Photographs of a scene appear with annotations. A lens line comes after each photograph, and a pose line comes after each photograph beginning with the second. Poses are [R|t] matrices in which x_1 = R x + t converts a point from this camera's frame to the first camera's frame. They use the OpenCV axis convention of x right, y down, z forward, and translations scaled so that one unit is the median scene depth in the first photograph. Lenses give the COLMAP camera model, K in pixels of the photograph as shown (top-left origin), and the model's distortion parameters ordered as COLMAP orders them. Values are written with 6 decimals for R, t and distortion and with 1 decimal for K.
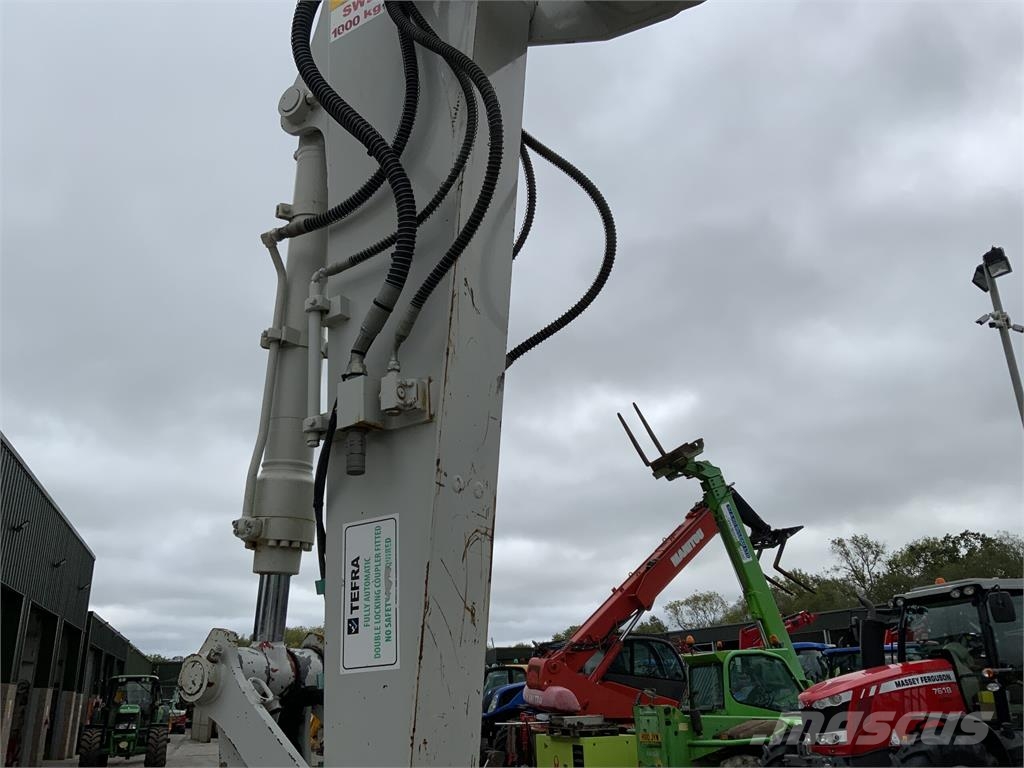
lens RADIAL K [[852.4, 0, 509.9], [0, 852.4, 379.7], [0, 0, 1]] dist [0.057116, -0.110435]
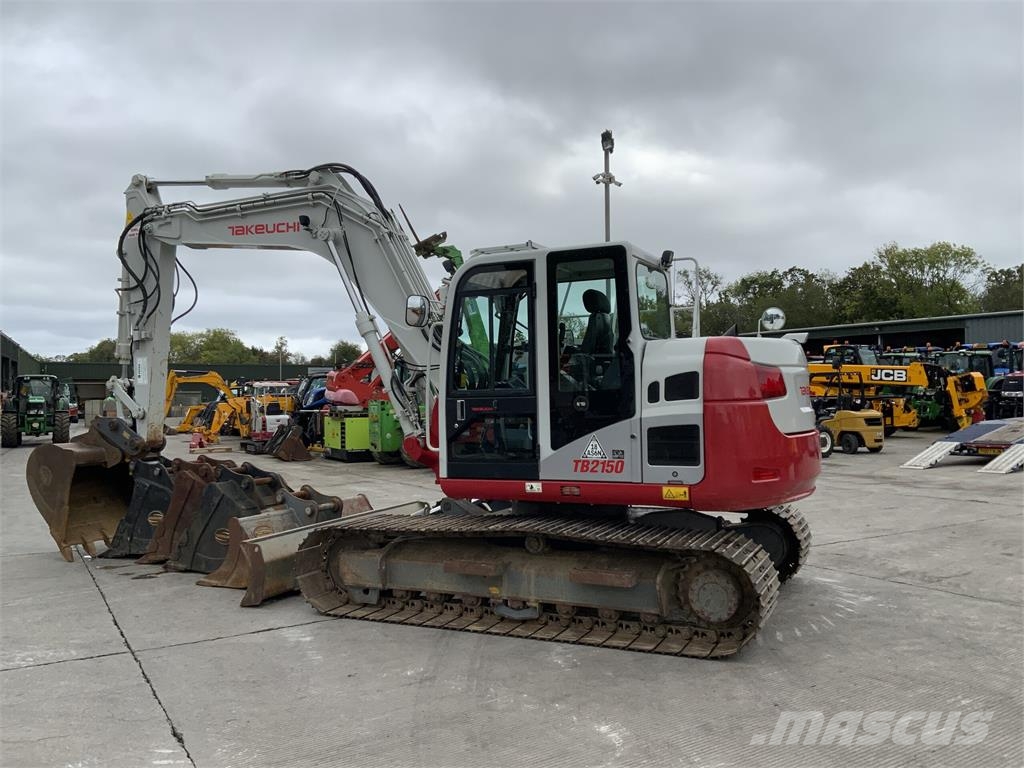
lens RADIAL K [[840.5, 0, 512.1], [0, 840.5, 380.4], [0, 0, 1]] dist [0.118296, -0.252290]
pose [[0.990469, 0.020437, 0.136208, 0.128495], [-0.063666, 0.944872, 0.321190, -0.142021], [-0.122136, -0.326800, 0.937168, -0.393151]]
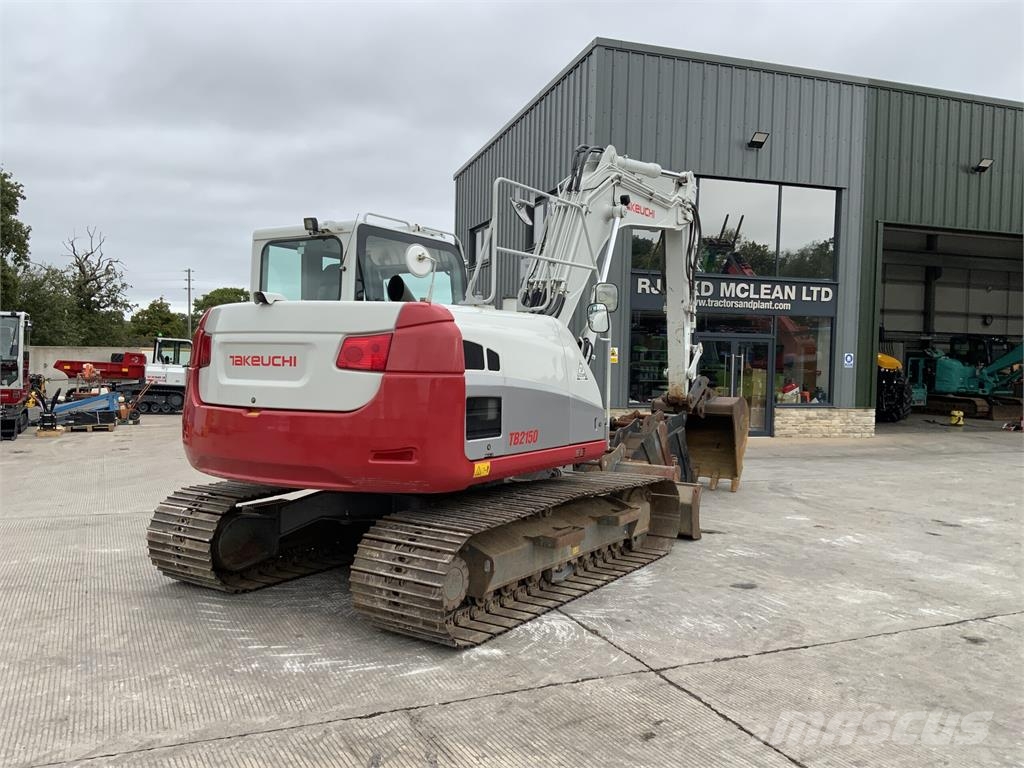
lens RADIAL K [[840.5, 0, 512.7], [0, 840.5, 380.9], [0, 0, 1]] dist [0.097354, -0.183900]
pose [[0.010701, 0.063813, -0.997905, 0.566756], [0.326853, 0.942919, 0.063802, -0.023167], [0.945015, -0.326851, -0.010767, -0.017321]]
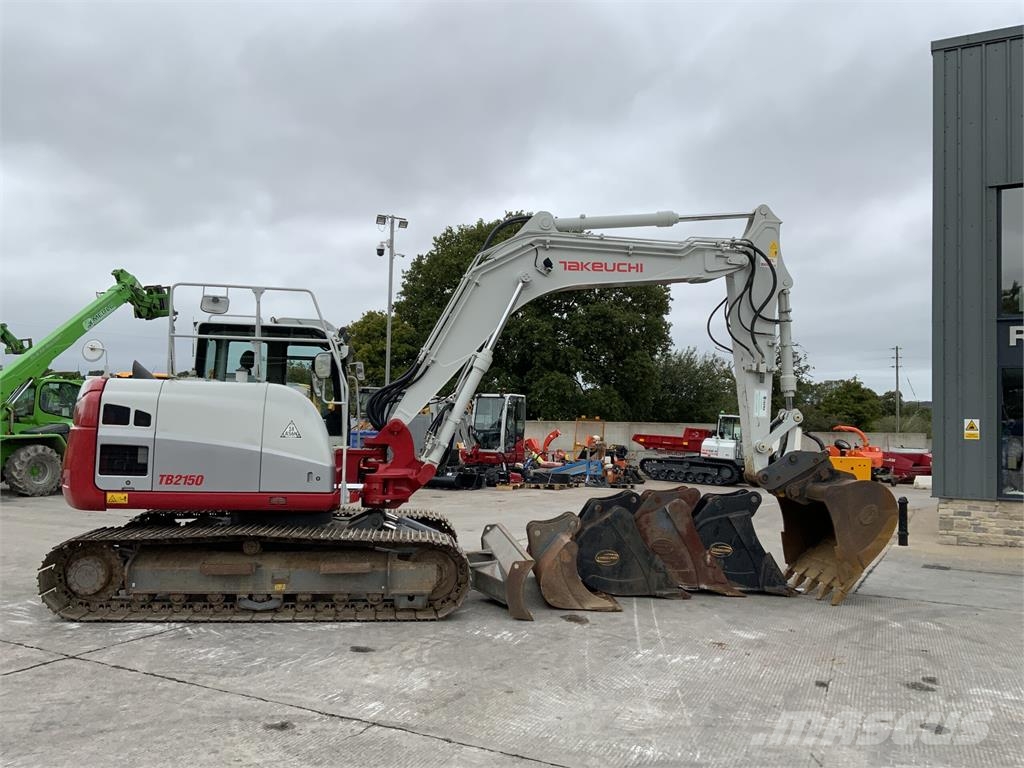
lens RADIAL K [[846.0, 0, 512.0], [0, 846.0, 384.0], [0, 0, 1]] dist [0.094185, -0.190949]
pose [[-0.764380, -0.010583, -0.644679, 0.405683], [0.224602, 0.932869, -0.281619, 0.118364], [0.604381, -0.360060, -0.710690, 0.358118]]
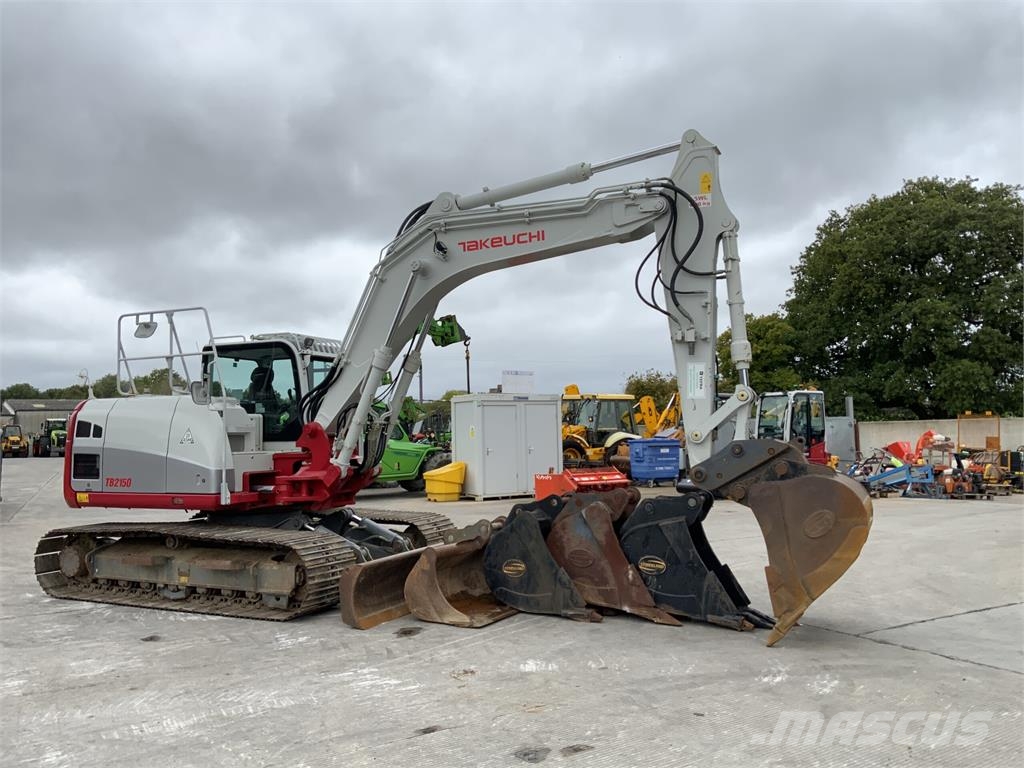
lens RADIAL K [[846.0, 0, 512.0], [0, 846.0, 384.0], [0, 0, 1]] dist [0.094185, -0.190949]
pose [[-0.990101, 0.047437, -0.132100, 0.121135], [0.095932, 0.915730, -0.390173, 0.165229], [0.102459, -0.398983, -0.911216, 0.431852]]
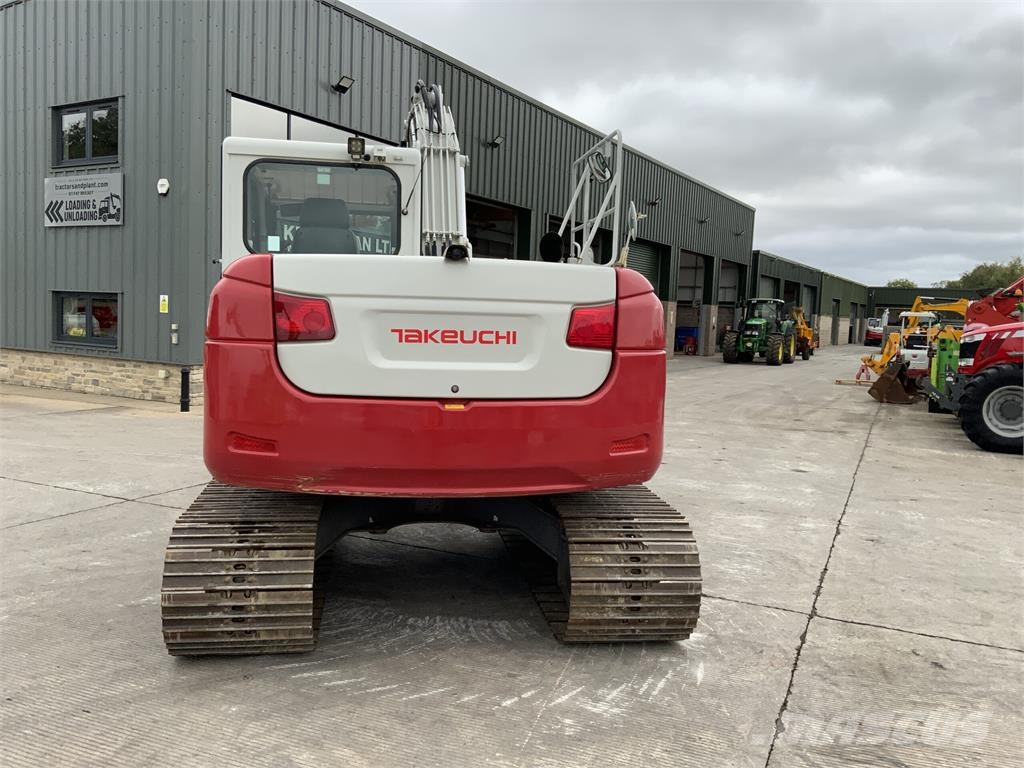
lens RADIAL K [[840.5, 0, 512.7], [0, 840.5, 380.9], [0, 0, 1]] dist [0.097354, -0.183900]
pose [[0.670040, 0.115551, -0.733276, 0.452633], [0.201979, 0.922164, 0.329877, -0.094599], [0.714318, -0.369137, 0.594548, -0.214390]]
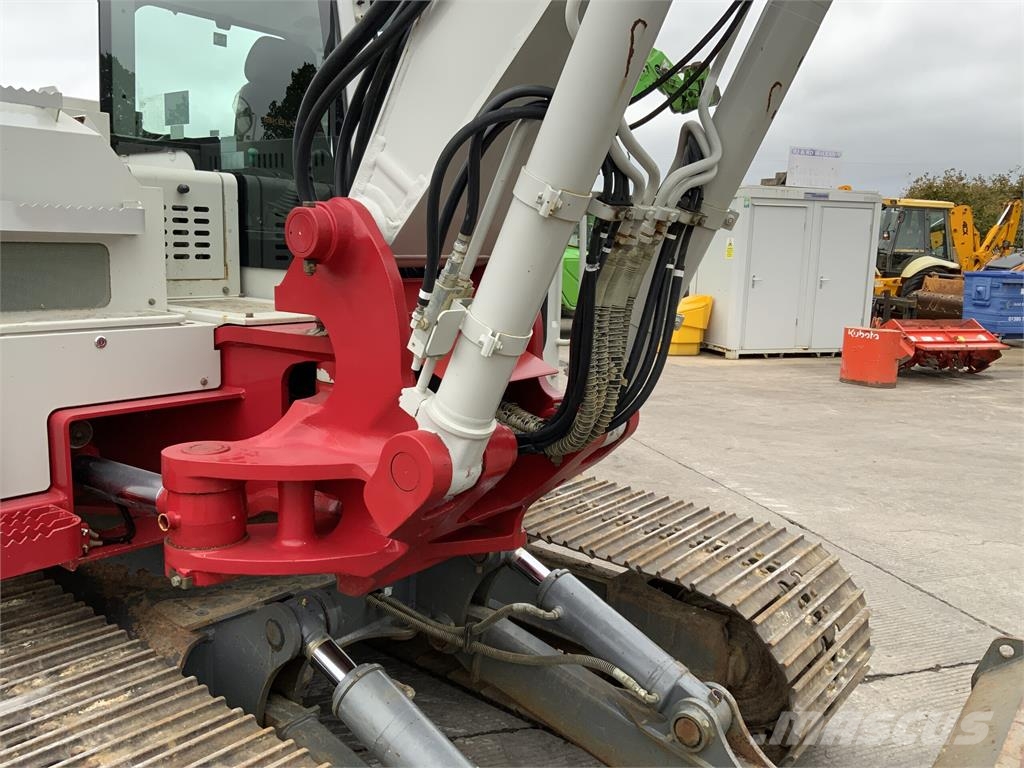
lens RADIAL K [[846.0, 0, 512.0], [0, 846.0, 384.0], [0, 0, 1]] dist [0.094185, -0.190949]
pose [[-0.995498, -0.007414, 0.094492, 0.138670], [-0.024834, 0.982510, -0.184545, 0.034417], [-0.091471, -0.186061, -0.978271, 0.087911]]
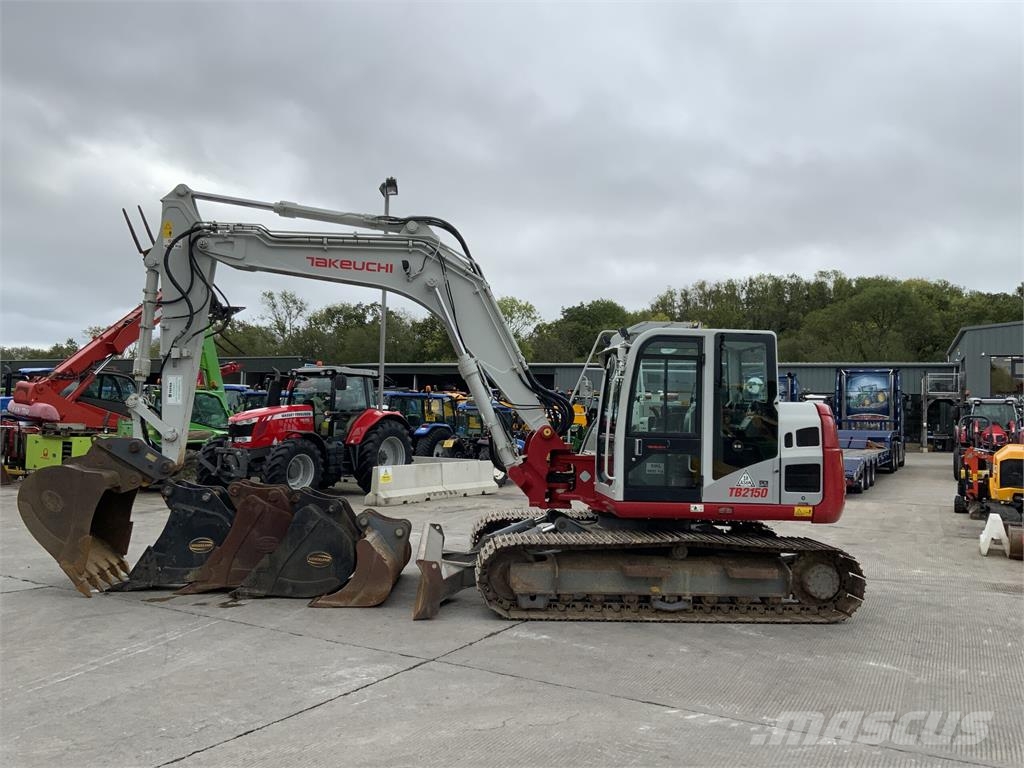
lens RADIAL K [[840.5, 0, 512.1], [0, 840.5, 380.4], [0, 0, 1]] dist [0.118296, -0.252290]
pose [[0.791960, 0.087194, 0.604314, -0.149088], [-0.262453, 0.942262, 0.207992, -0.126170], [-0.551287, -0.323325, 0.769119, -0.363148]]
